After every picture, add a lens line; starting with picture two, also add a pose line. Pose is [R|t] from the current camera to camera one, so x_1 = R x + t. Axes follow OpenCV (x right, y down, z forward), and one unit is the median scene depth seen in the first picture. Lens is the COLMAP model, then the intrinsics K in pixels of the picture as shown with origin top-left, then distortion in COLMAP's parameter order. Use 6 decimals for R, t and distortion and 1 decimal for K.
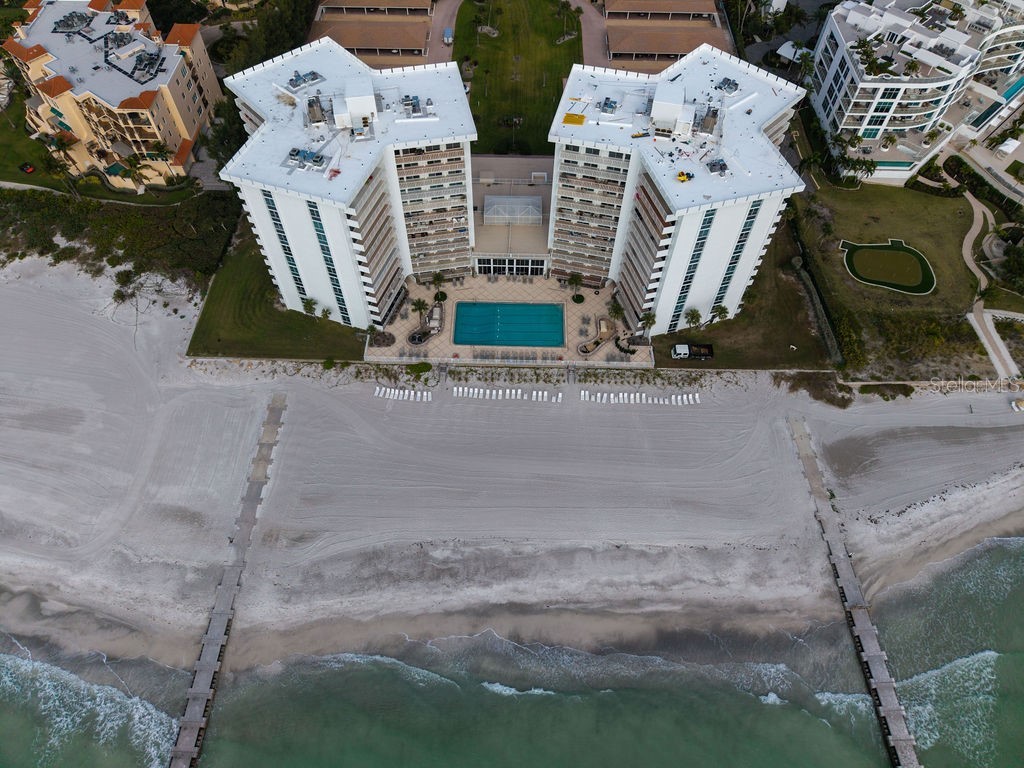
lens RADIAL K [[709.5, 0, 517.5], [0, 709.5, 379.7], [0, 0, 1]] dist [0.085295, -0.150872]
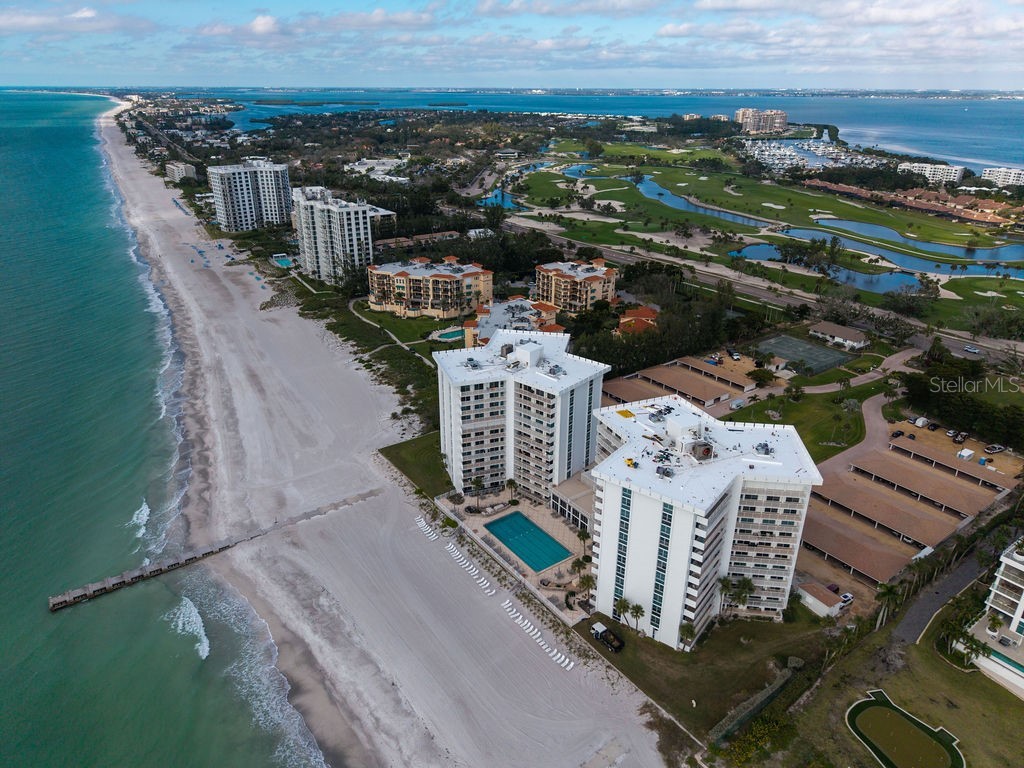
lens RADIAL K [[709.5, 0, 517.5], [0, 709.5, 379.7], [0, 0, 1]] dist [0.085295, -0.150872]
pose [[0.598006, 0.302785, -0.742099, 0.841777], [-0.650641, 0.724074, -0.228876, 0.012878], [0.468034, 0.619709, 0.630004, 0.059215]]
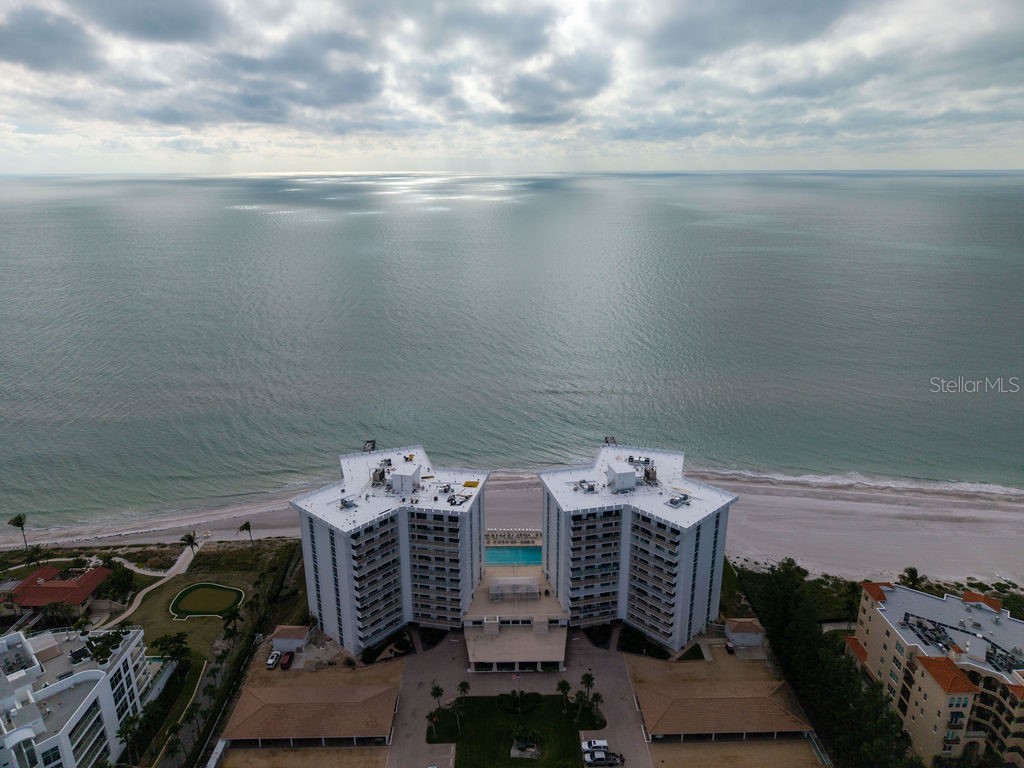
lens RADIAL K [[709.5, 0, 517.5], [0, 709.5, 379.7], [0, 0, 1]] dist [0.085295, -0.150872]
pose [[-0.999444, 0.001708, -0.033284, 0.031180], [-0.031055, 0.314748, 0.948667, -1.635762], [0.012096, 0.949174, -0.314520, 1.157367]]
